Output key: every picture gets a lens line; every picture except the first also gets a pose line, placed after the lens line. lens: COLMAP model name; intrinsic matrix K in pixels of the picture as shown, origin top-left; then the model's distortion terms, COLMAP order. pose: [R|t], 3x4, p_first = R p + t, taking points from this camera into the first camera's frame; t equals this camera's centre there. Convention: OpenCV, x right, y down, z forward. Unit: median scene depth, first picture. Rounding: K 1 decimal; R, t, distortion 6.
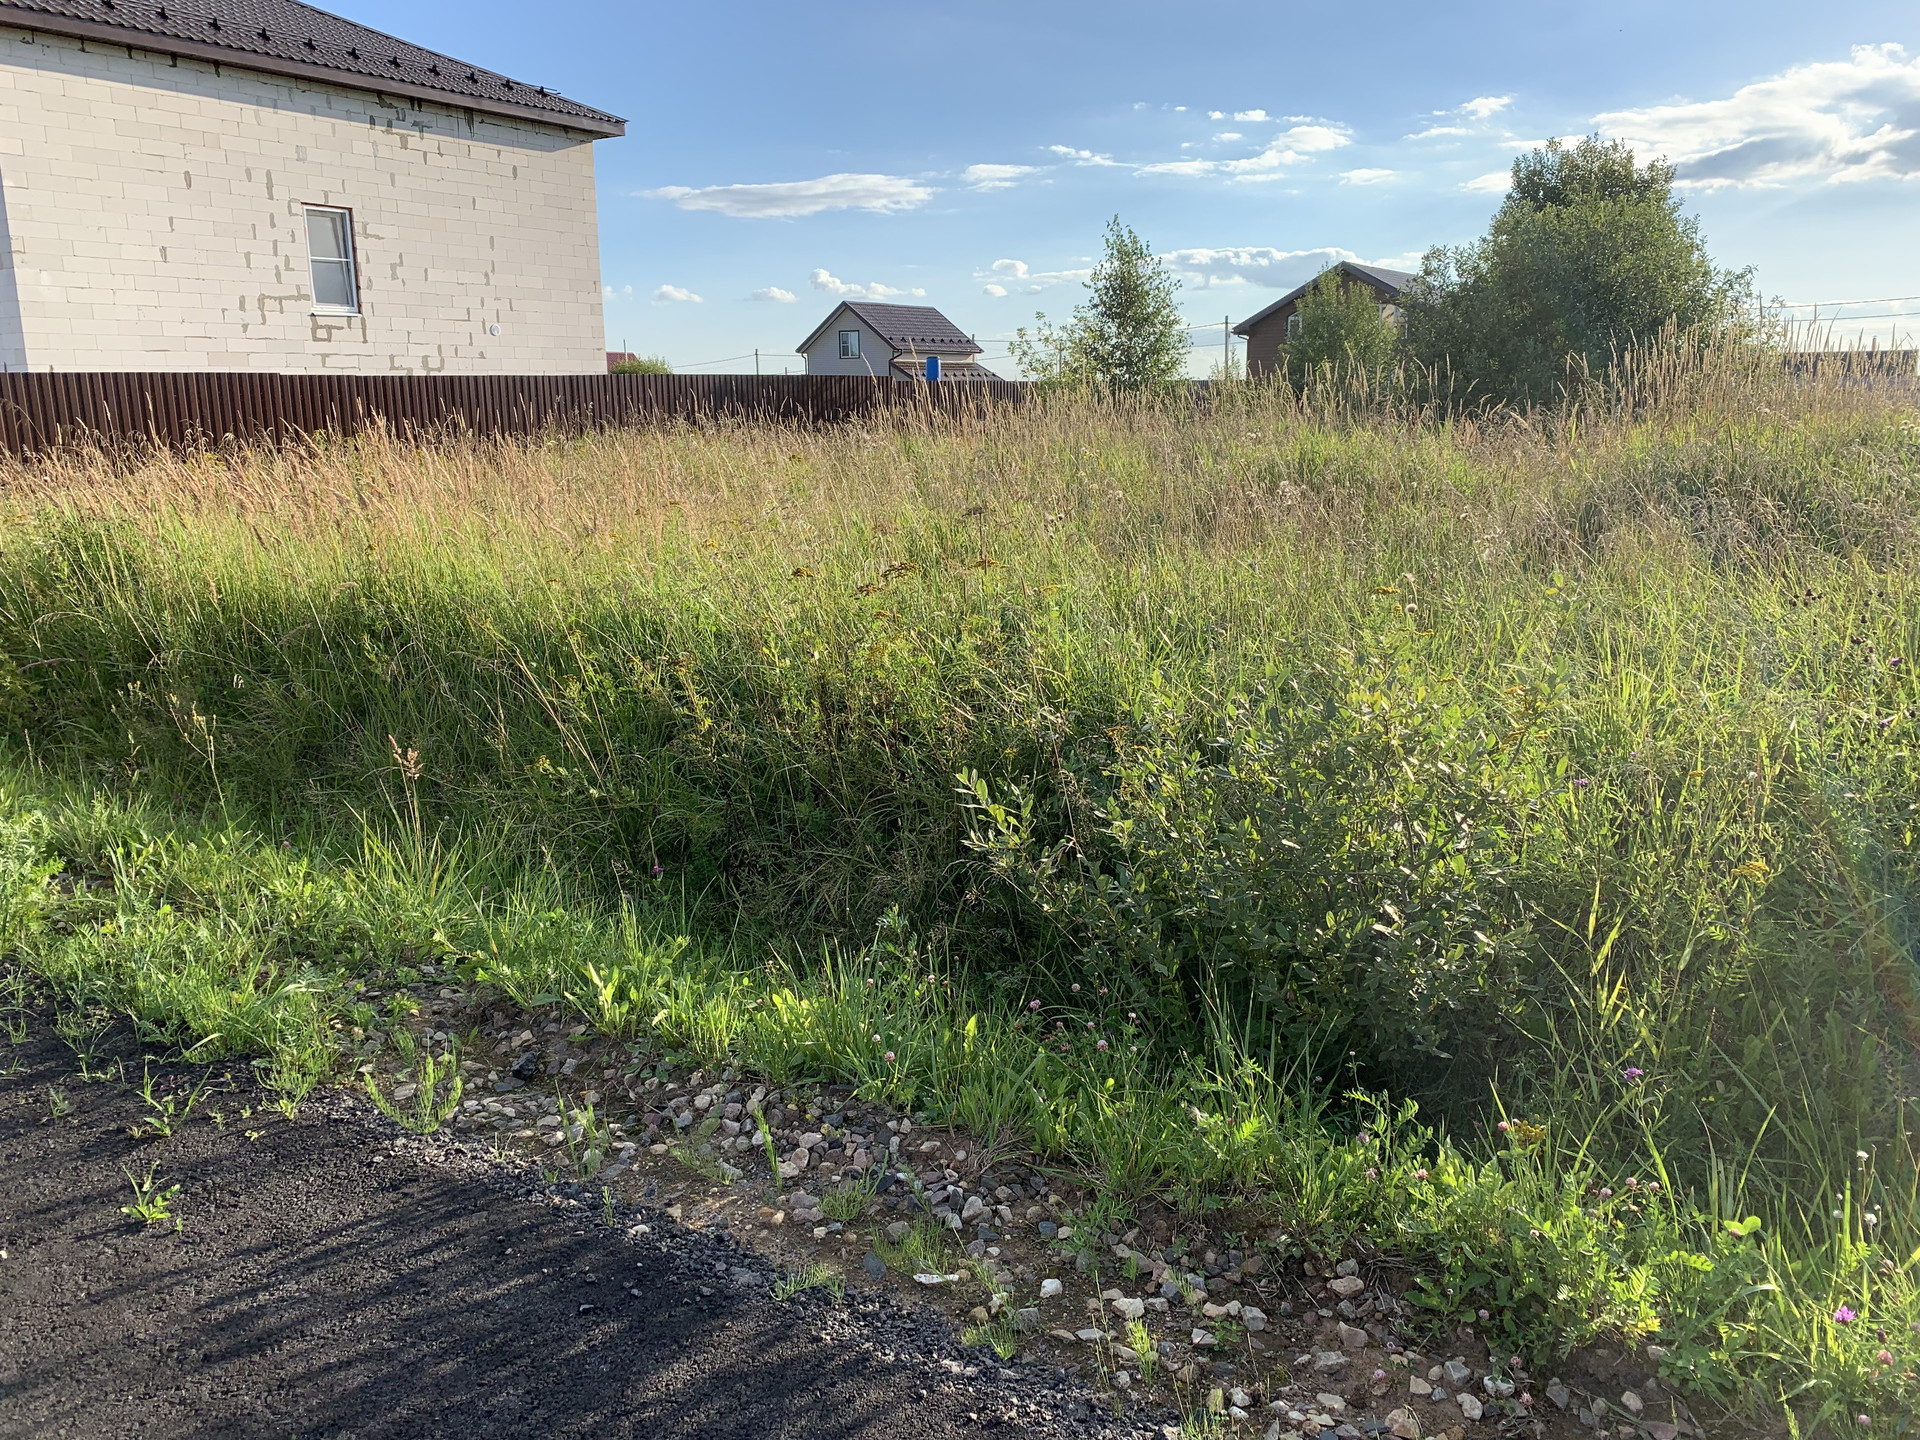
lens RADIAL K [[1483.0, 0, 980.1], [0, 1483.0, 696.9], [0, 0, 1]] dist [0.024163, -0.010649]
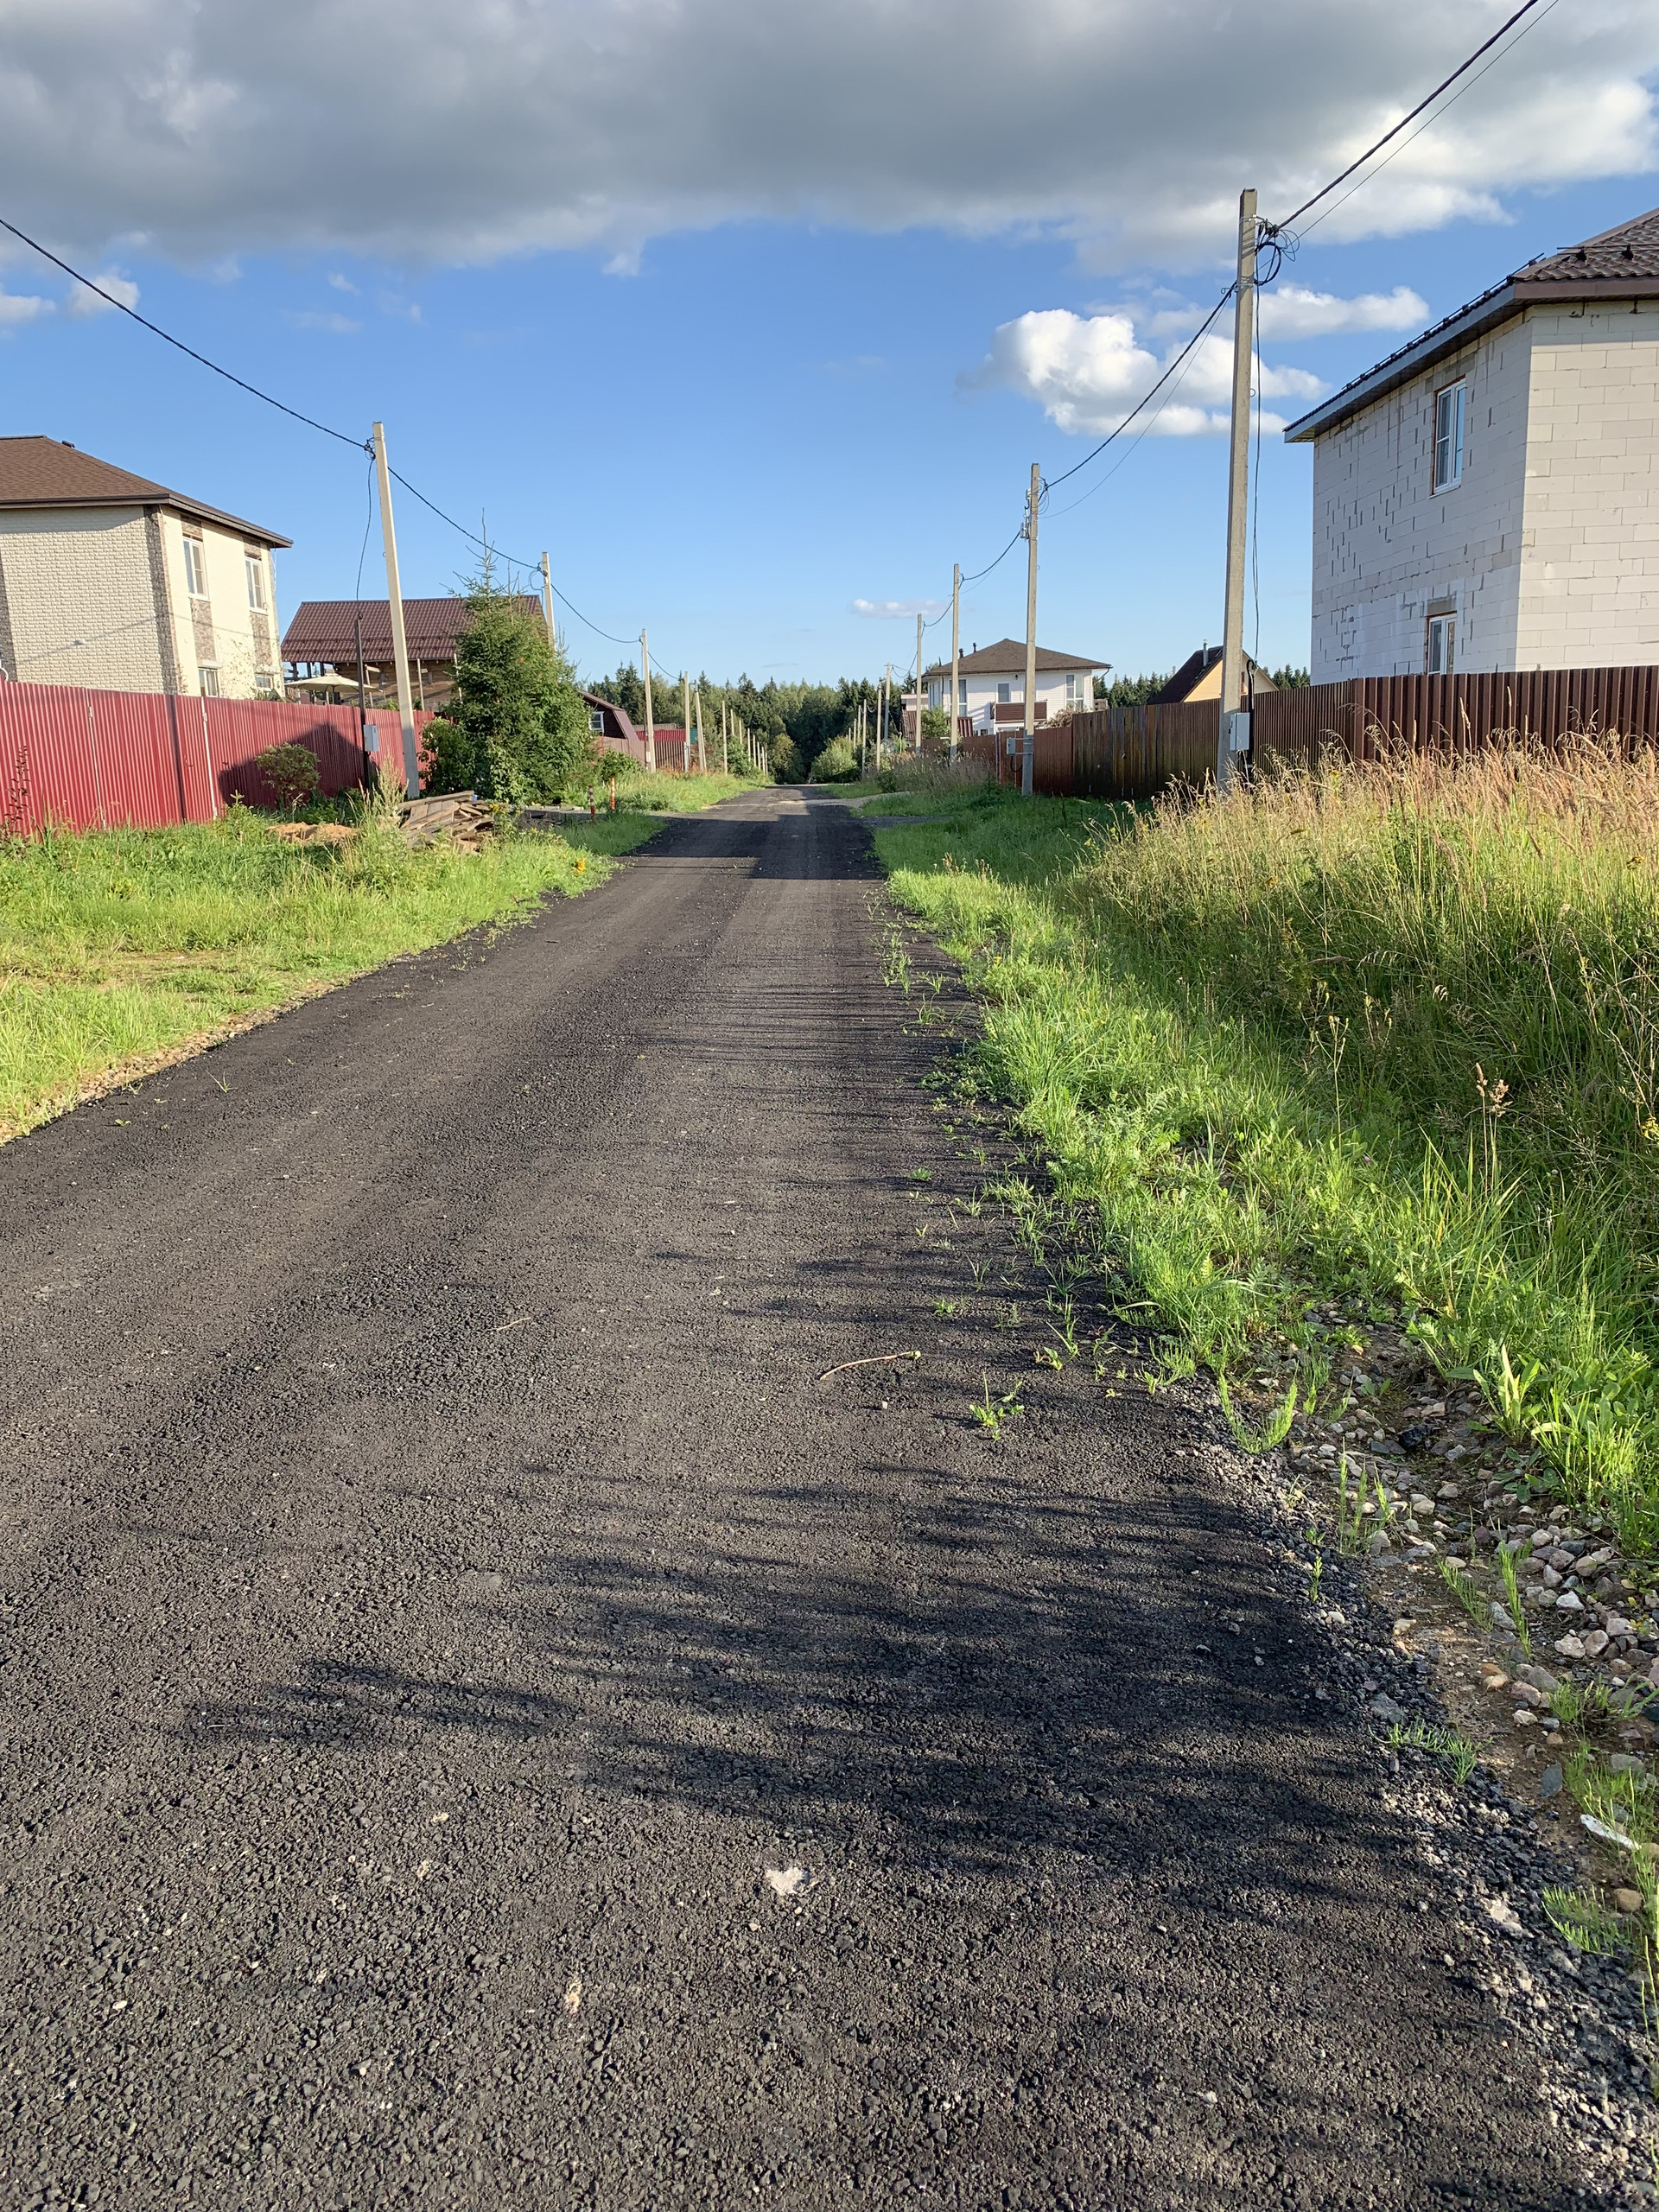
lens RADIAL K [[1708.5, 0, 820.3], [0, 1708.5, 1103.1], [0, 0, 1]] dist [0.024163, -0.010649]
pose [[0.563733, 0.172491, -0.807745, 0.307215], [-0.145901, 0.983368, 0.108168, -0.004855], [0.812969, 0.056873, 0.579524, 0.124150]]
